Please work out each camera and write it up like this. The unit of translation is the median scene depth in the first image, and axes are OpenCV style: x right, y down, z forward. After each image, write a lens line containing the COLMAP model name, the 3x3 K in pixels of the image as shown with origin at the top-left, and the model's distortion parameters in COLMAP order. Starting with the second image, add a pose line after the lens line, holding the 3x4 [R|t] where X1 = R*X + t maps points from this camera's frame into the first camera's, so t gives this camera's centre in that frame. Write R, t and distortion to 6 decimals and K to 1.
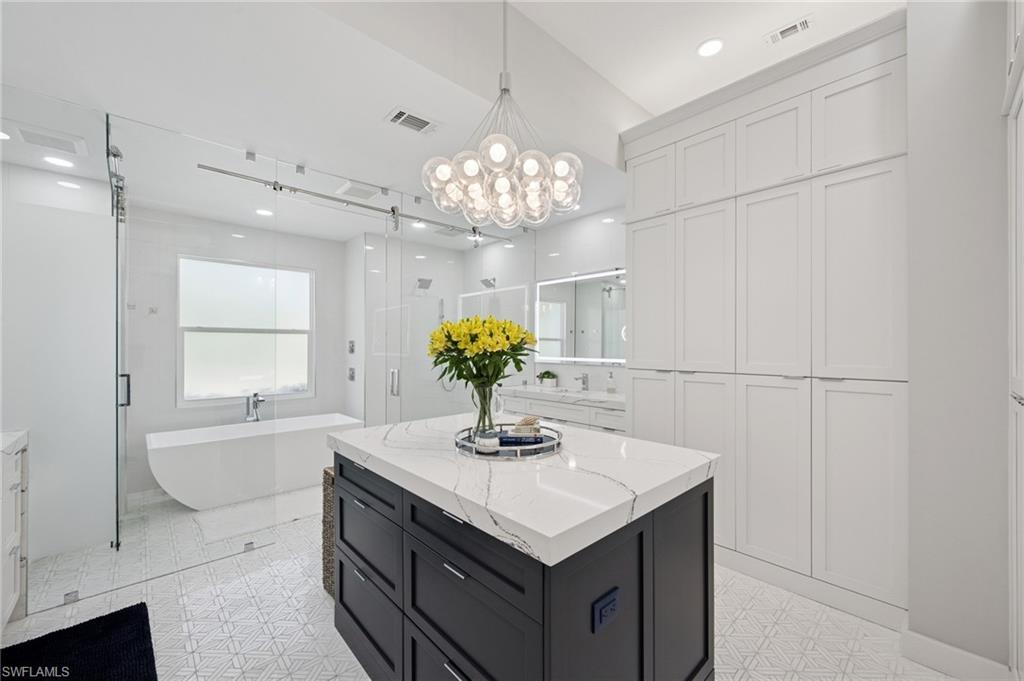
lens RADIAL K [[403.1, 0, 513.1], [0, 403.1, 347.0], [0, 0, 1]] dist [0.000890, 0.000045]
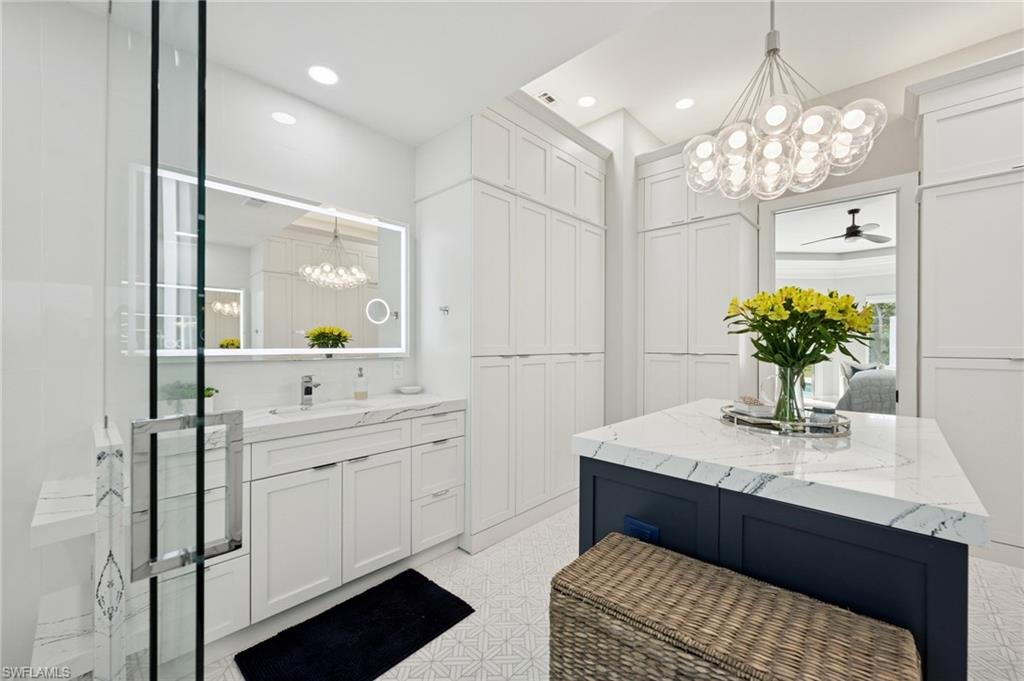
lens RADIAL K [[408.1, 0, 510.1], [0, 408.1, 342.1], [0, 0, 1]] dist [-0.000762, -0.000222]
pose [[-0.064059, -0.000549, 0.997946, -0.544806], [-0.001548, 0.999999, 0.000451, 0.023249], [-0.997945, -0.001516, -0.064059, 0.981953]]
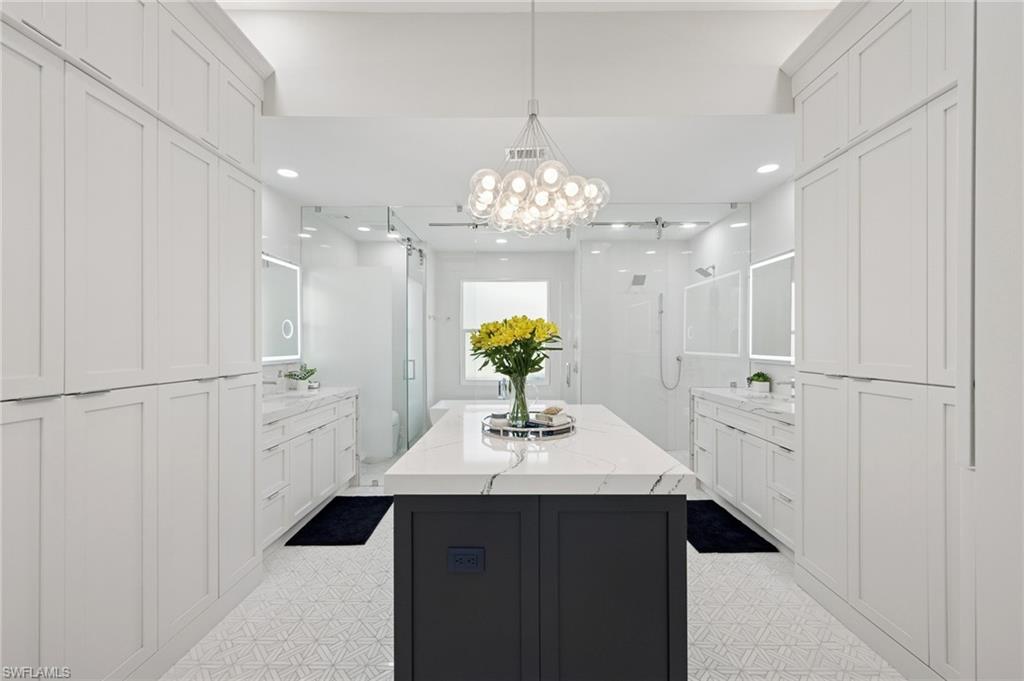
lens RADIAL K [[408.1, 0, 510.1], [0, 408.1, 342.1], [0, 0, 1]] dist [-0.000762, -0.000222]
pose [[0.723212, -0.002453, -0.690621, 0.422344], [-0.000432, 0.999992, -0.004005, 0.002505], [0.690626, 0.003195, 0.723205, 0.075831]]
